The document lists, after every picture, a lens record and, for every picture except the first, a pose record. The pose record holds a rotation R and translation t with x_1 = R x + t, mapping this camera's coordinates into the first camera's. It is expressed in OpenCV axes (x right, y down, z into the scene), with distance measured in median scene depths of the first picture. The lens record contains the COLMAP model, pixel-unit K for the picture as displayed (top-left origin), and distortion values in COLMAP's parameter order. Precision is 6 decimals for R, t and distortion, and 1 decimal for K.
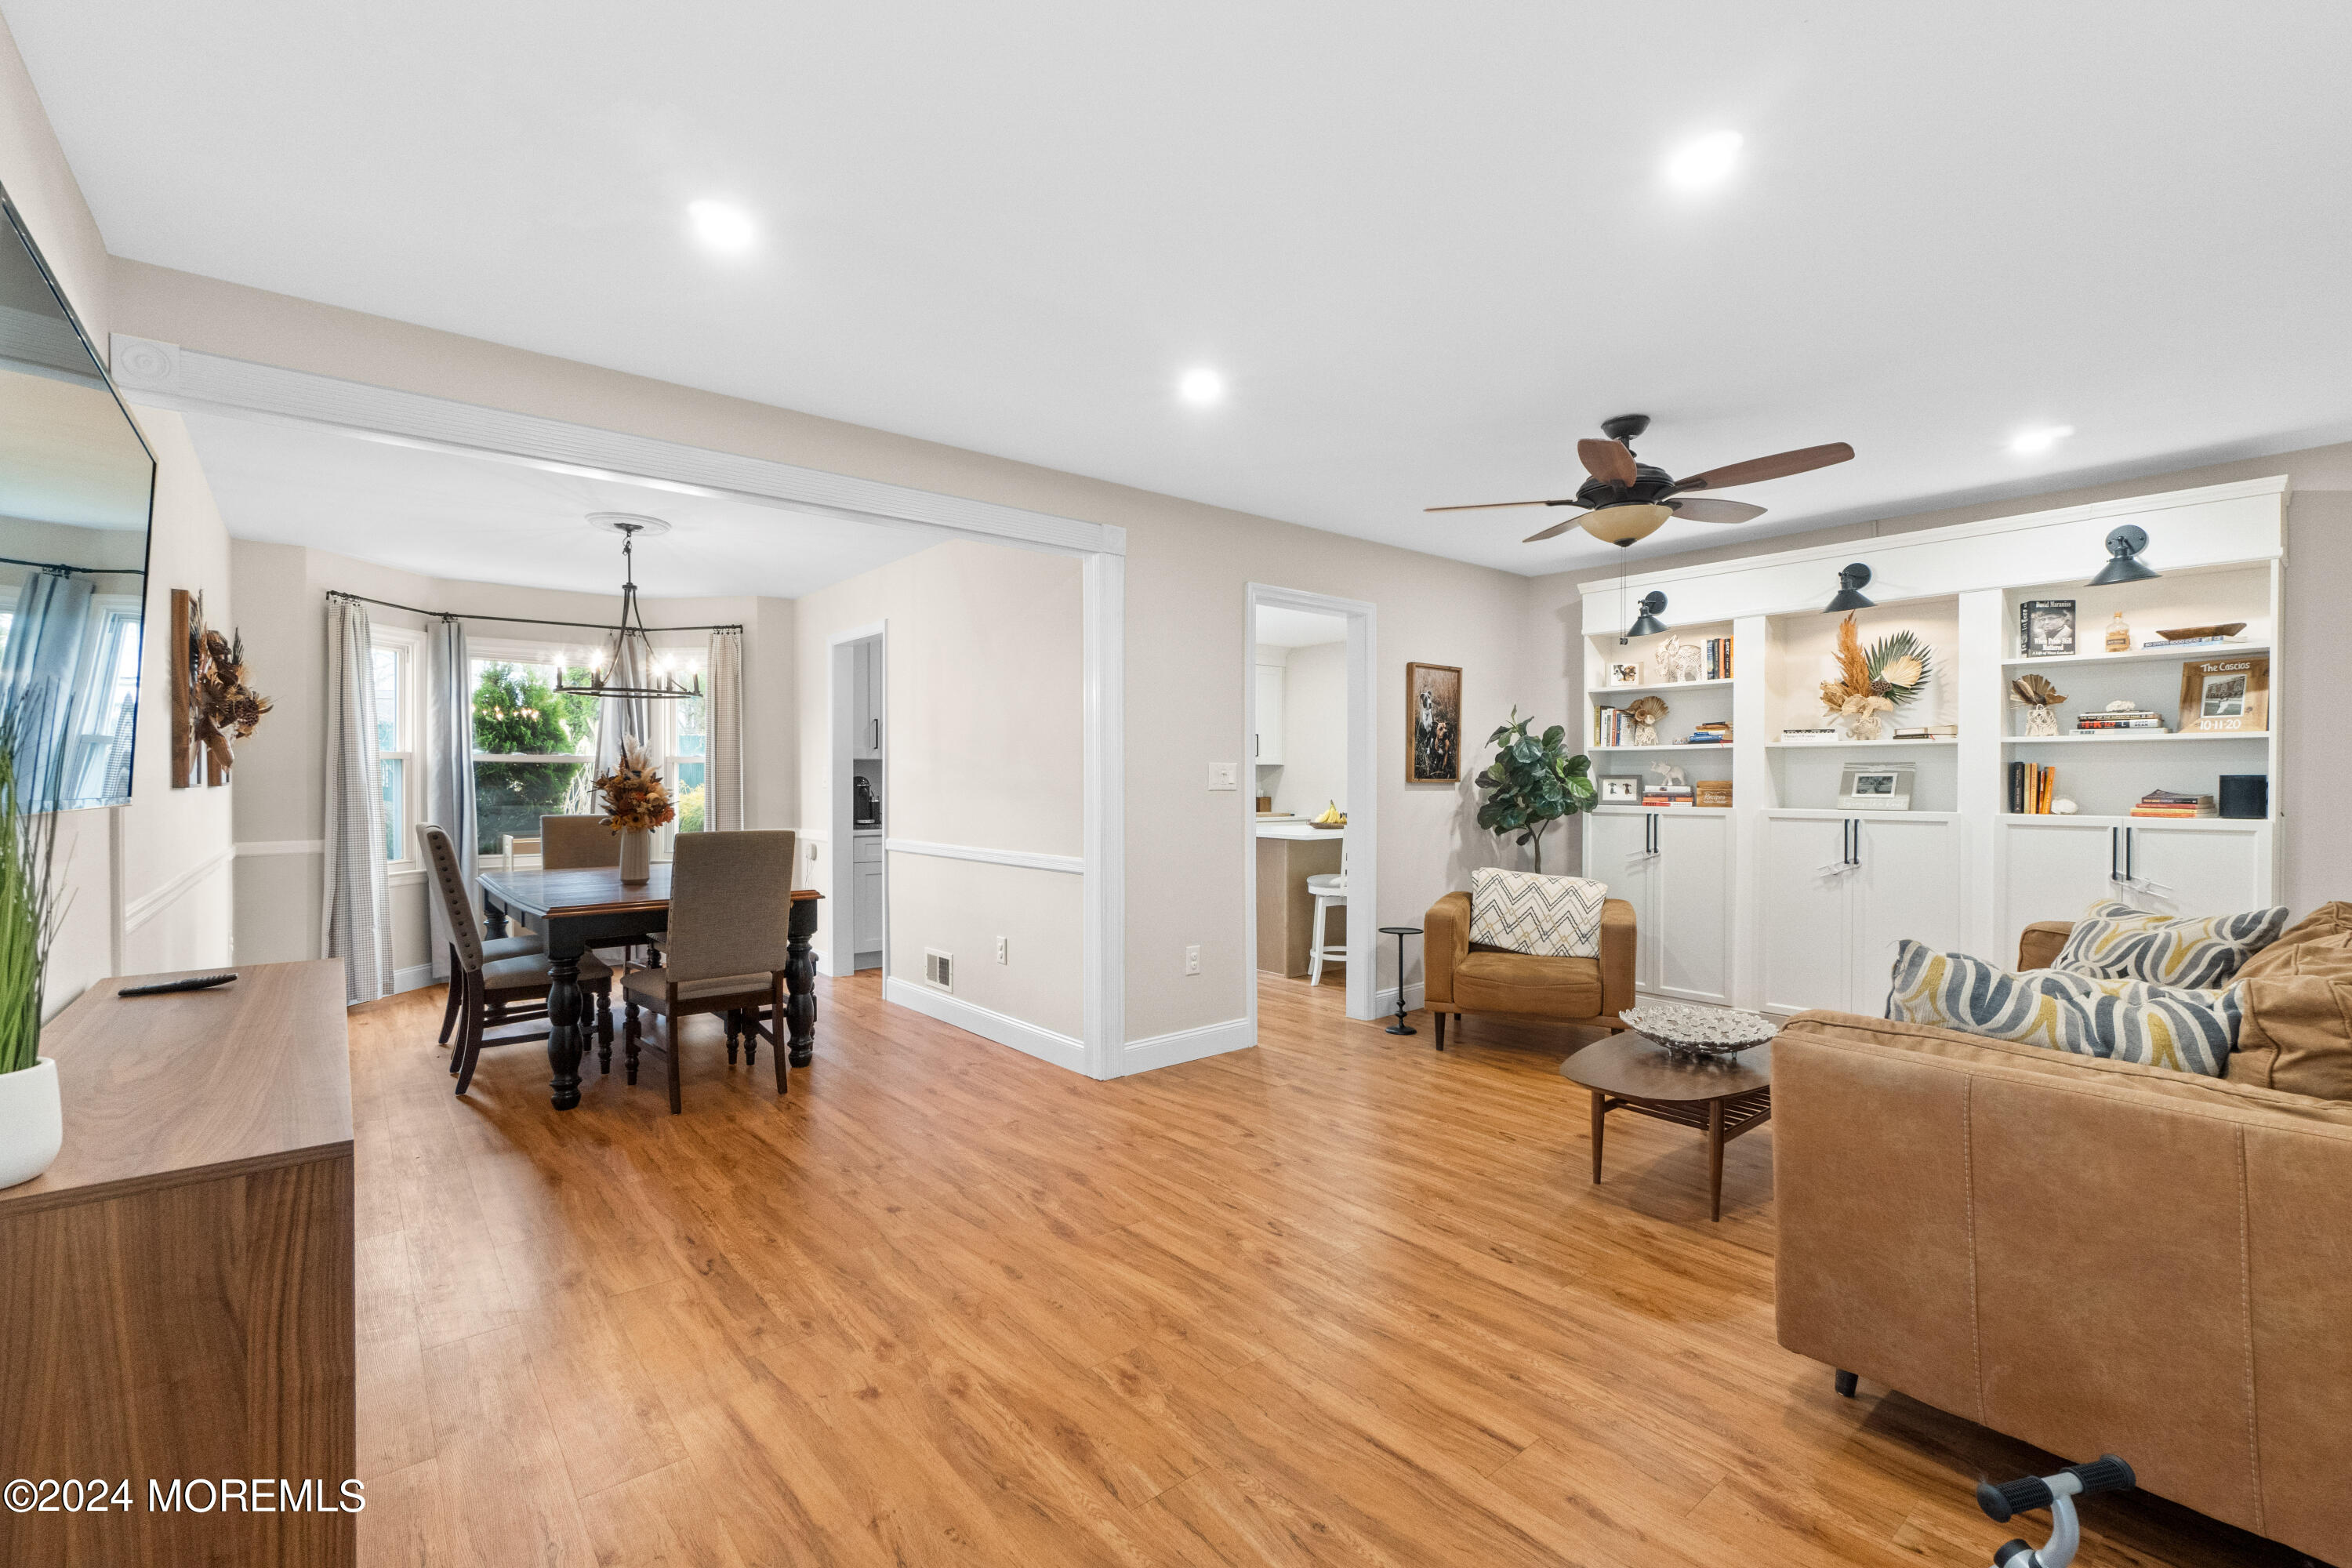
lens RADIAL K [[1026.3, 0, 1174.9], [0, 1026.3, 795.6], [0, 0, 1]] dist [-0.004439, -0.000135]
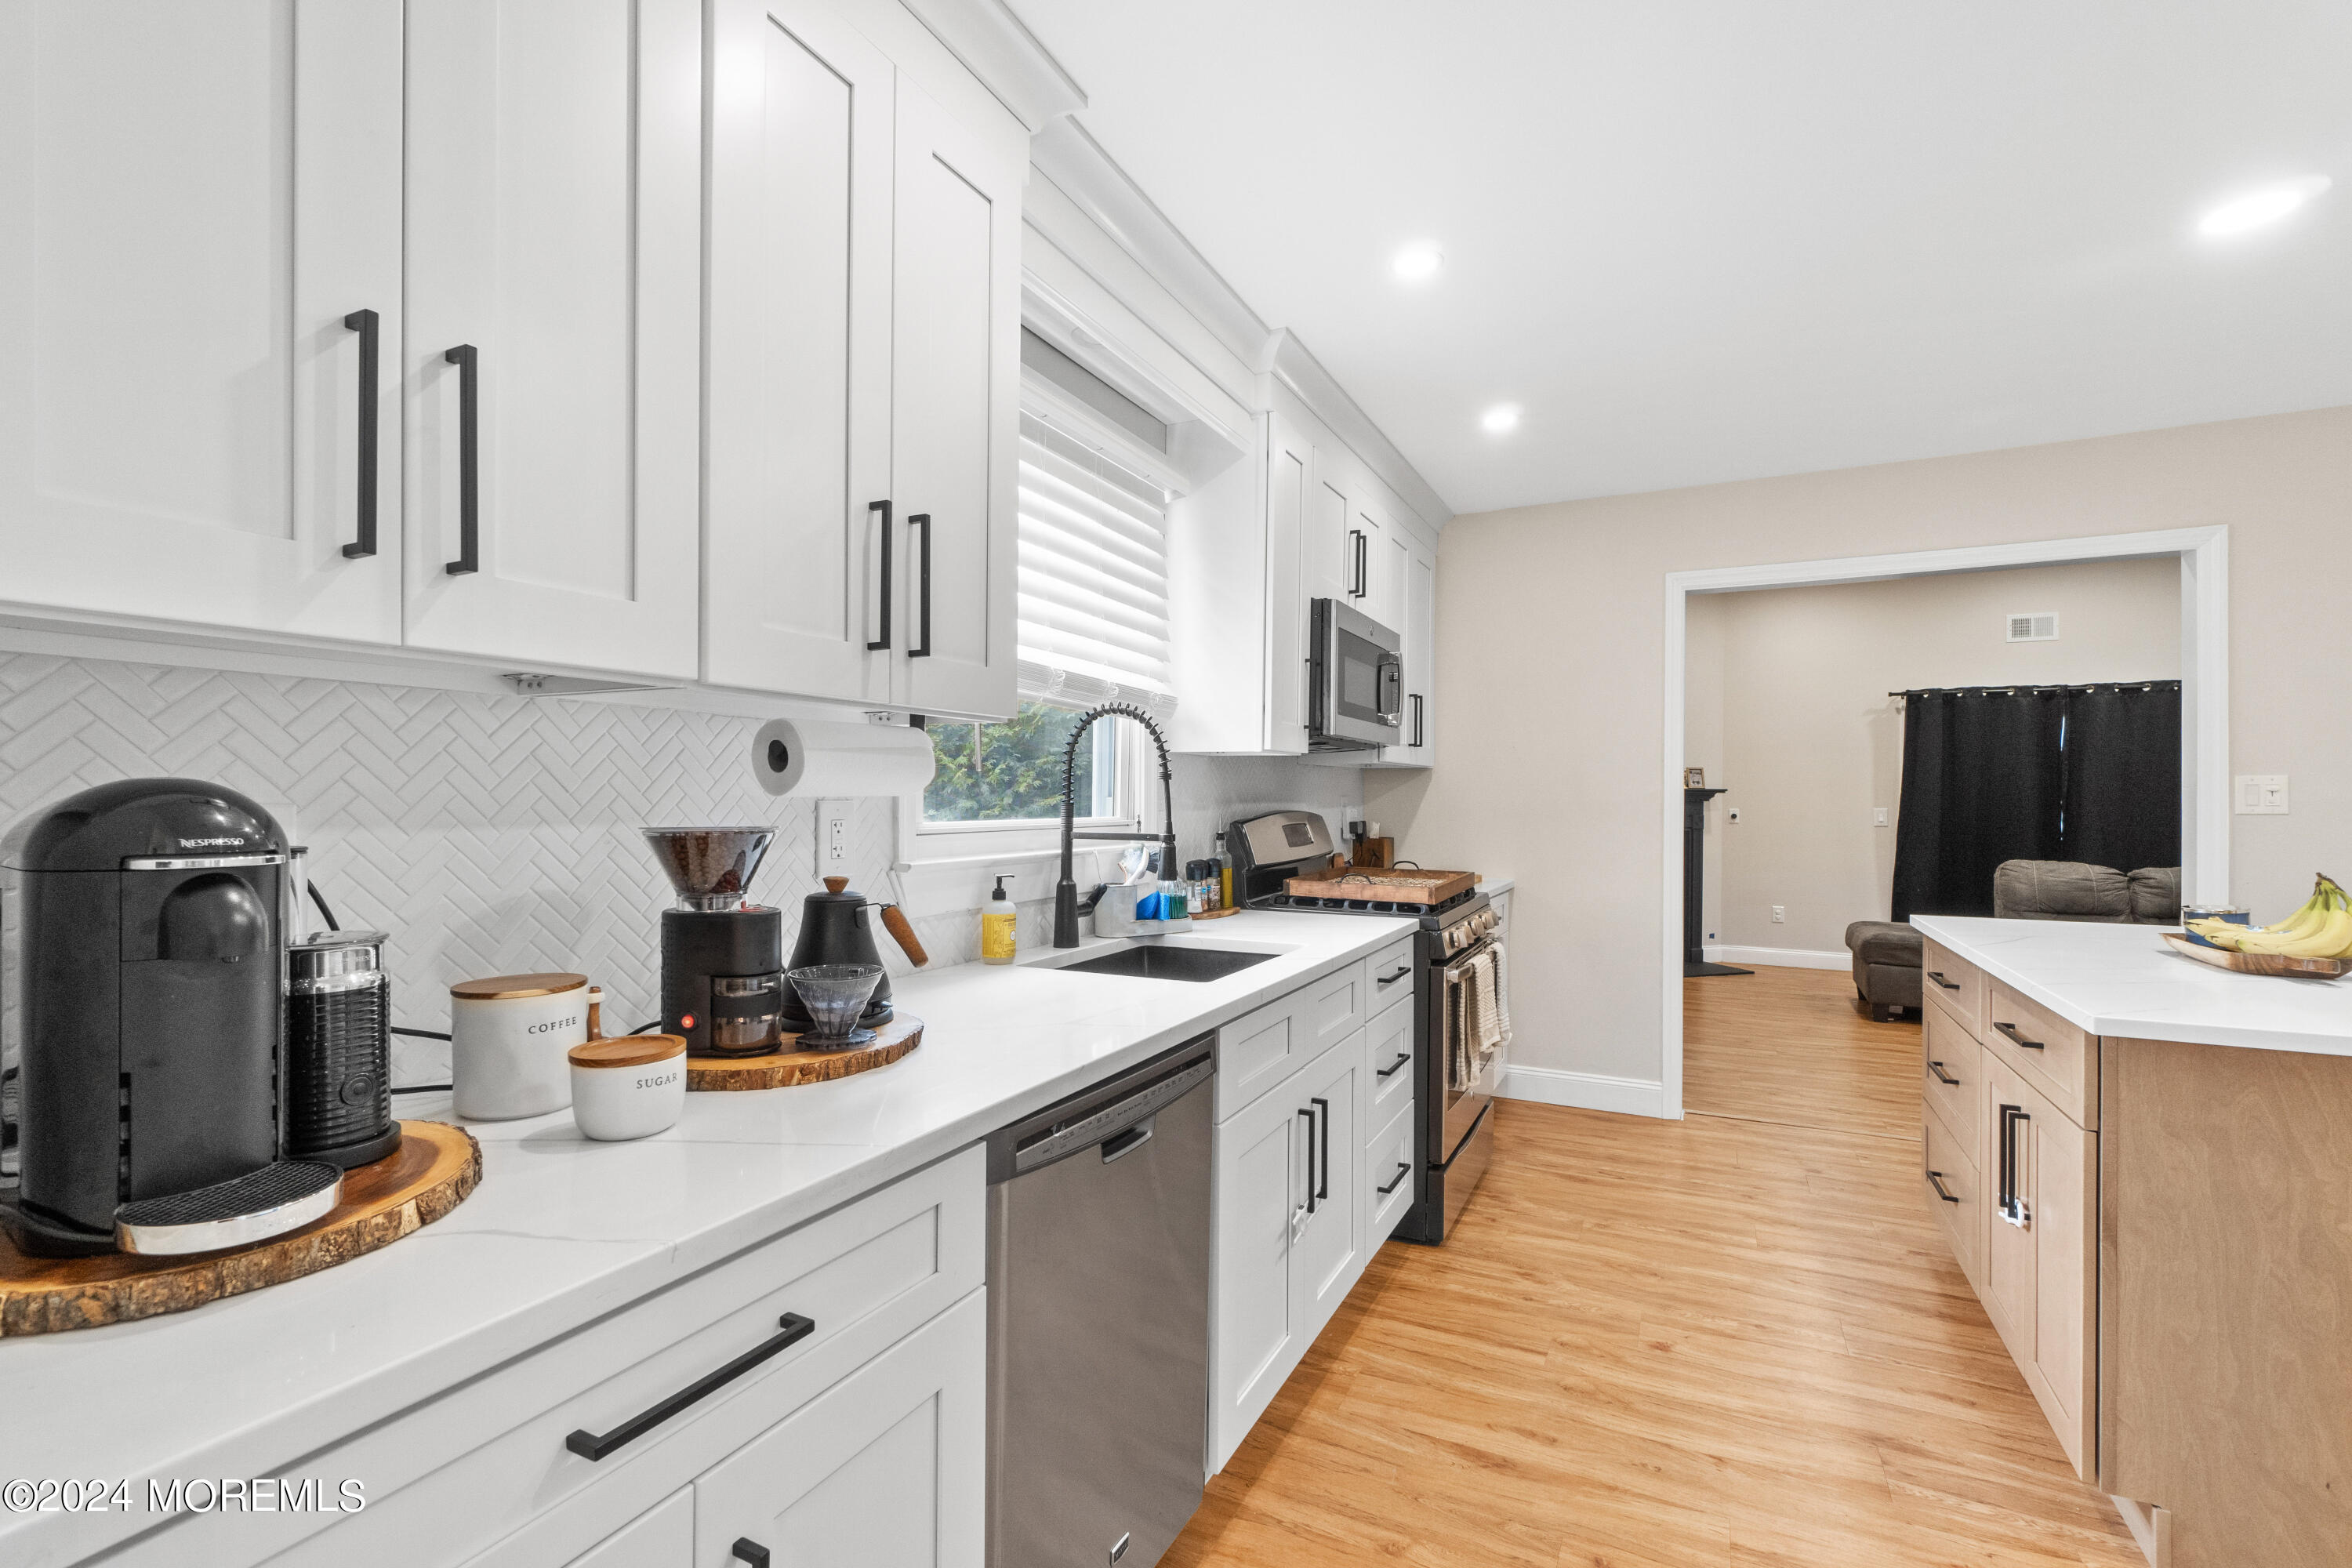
lens RADIAL K [[1034.1, 0, 1173.7], [0, 1034.1, 811.7], [0, 0, 1]] dist [-0.005259, -0.000144]
pose [[0.911972, -0.004468, 0.410228, -0.387556], [0.006274, 0.999976, -0.003058, -0.021129], [-0.410205, 0.005362, 0.911978, 1.298373]]
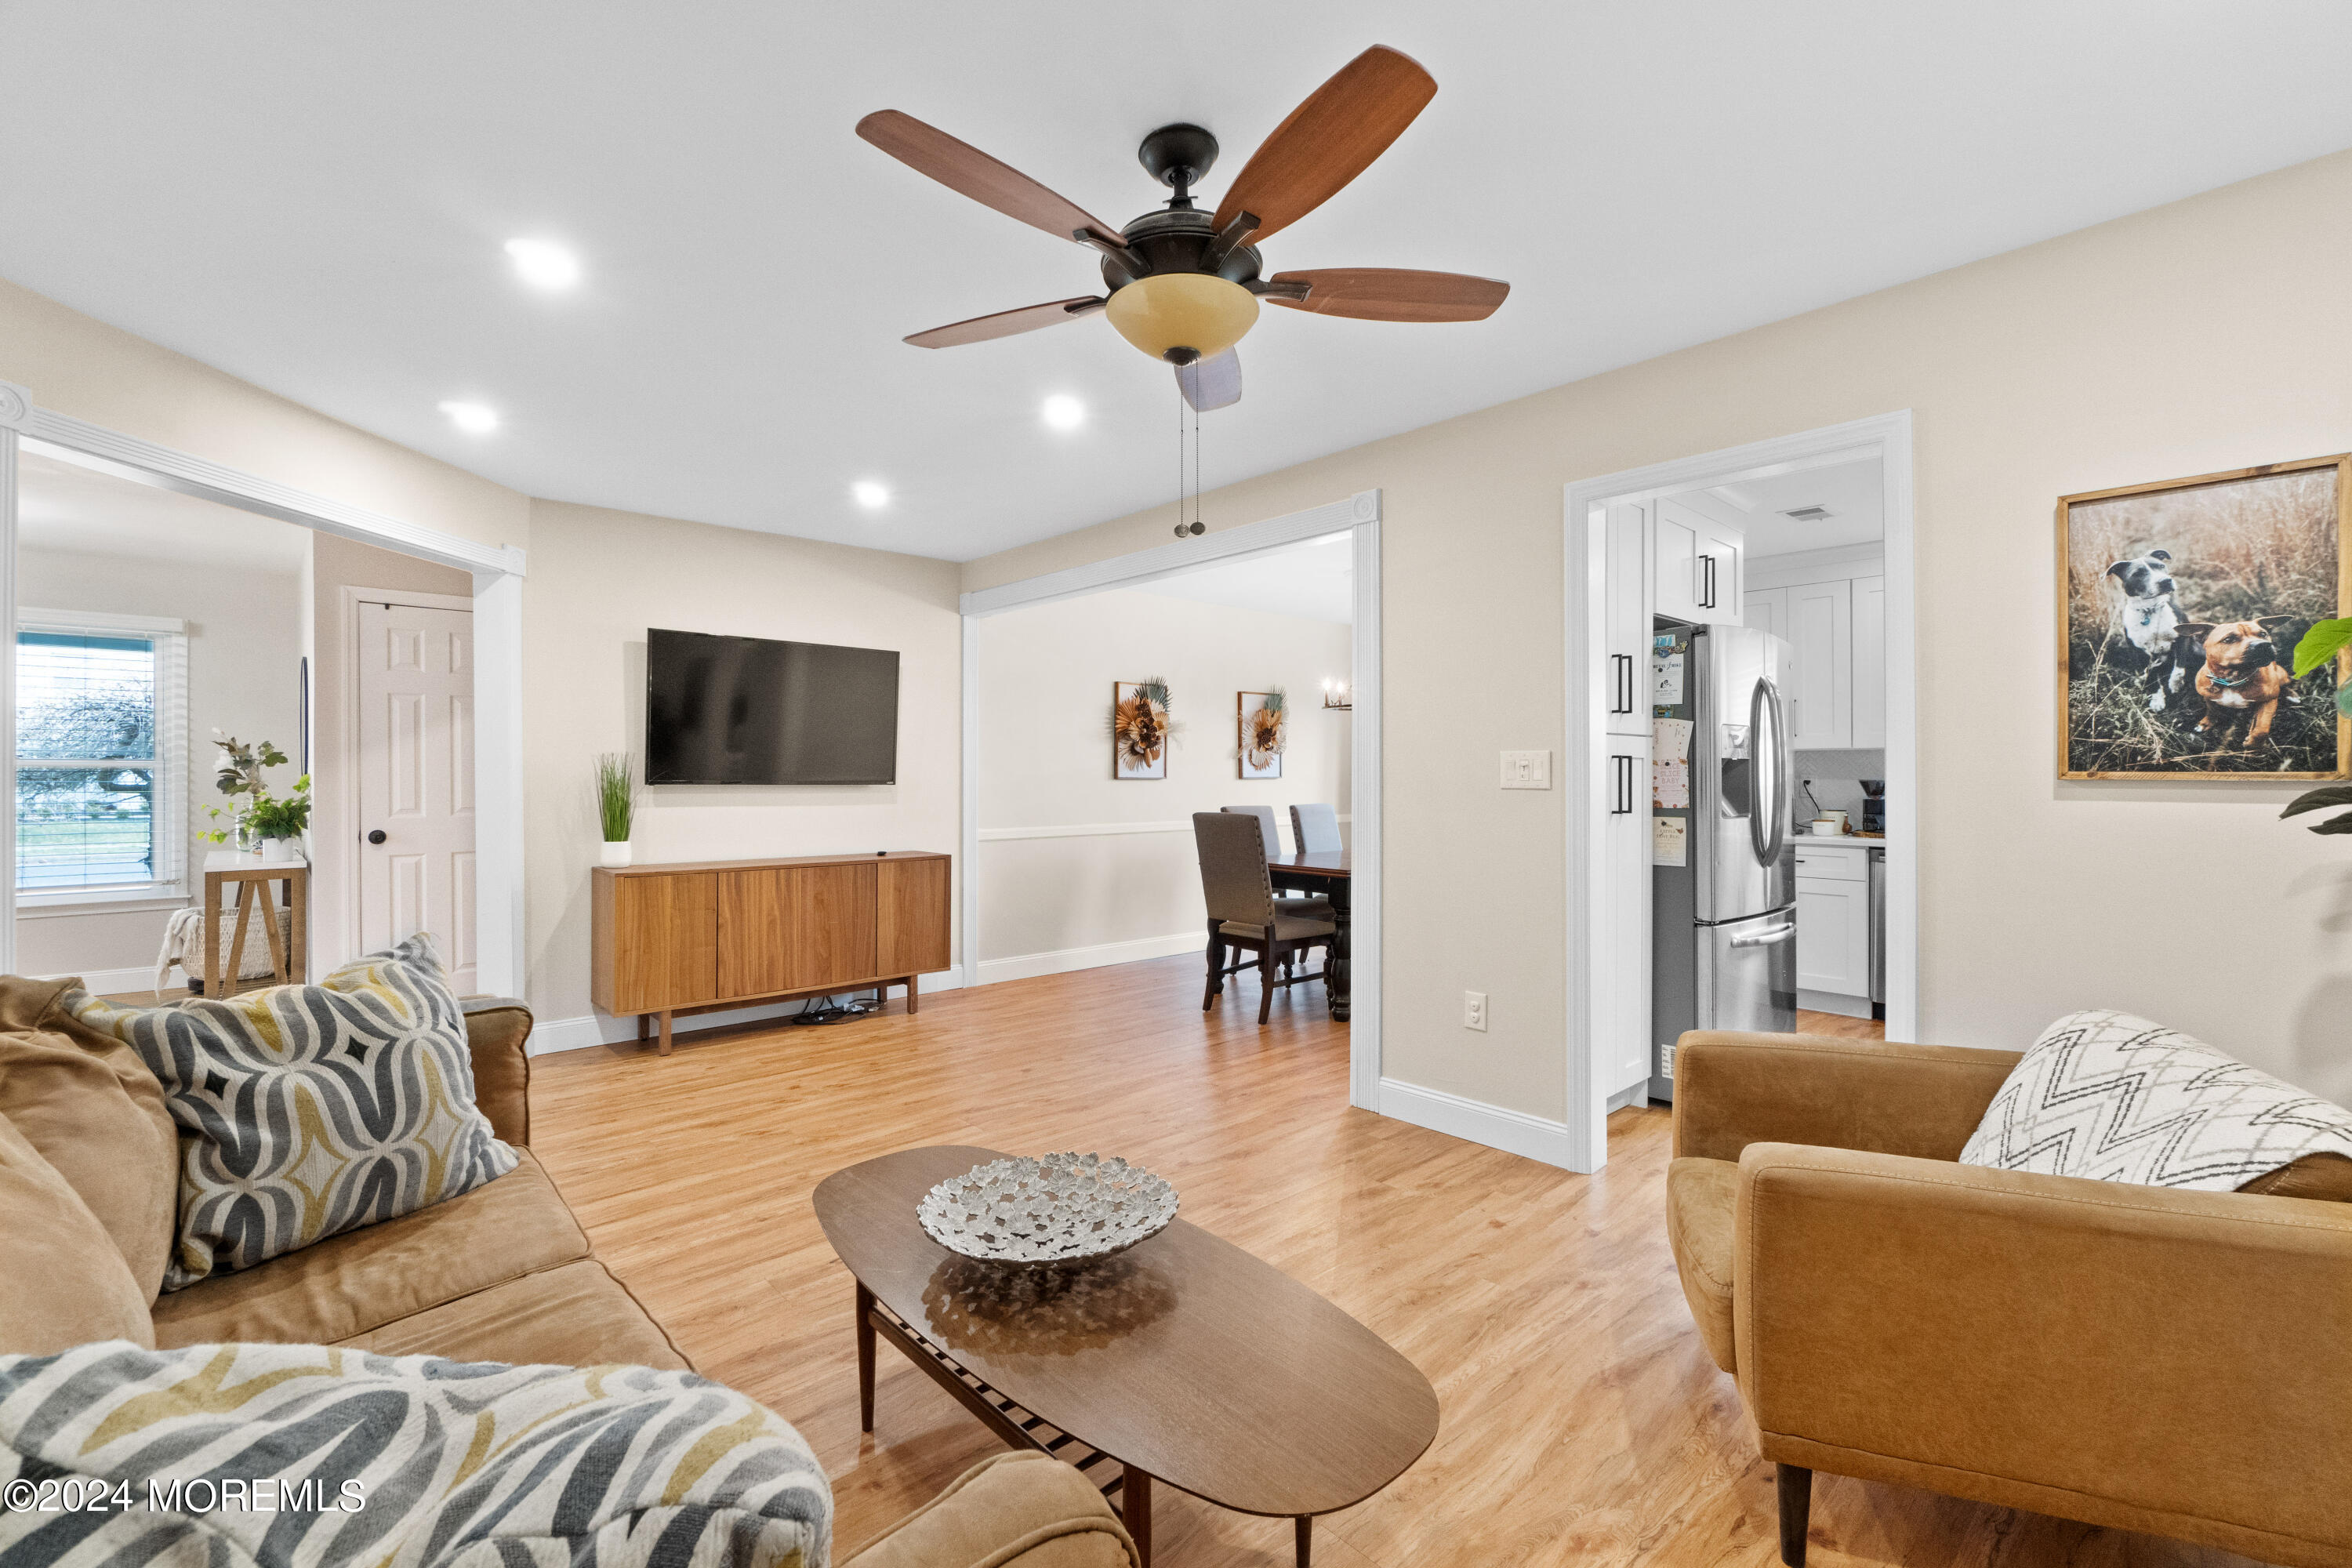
lens RADIAL K [[1011.9, 0, 1170.2], [0, 1011.9, 774.9], [0, 0, 1]] dist [-0.007188, -0.000208]
pose [[0.048141, 0.000058, -0.998841, 0.743893], [-0.014880, 0.999889, -0.000659, -0.010835], [0.998730, 0.014894, 0.048137, 0.719811]]
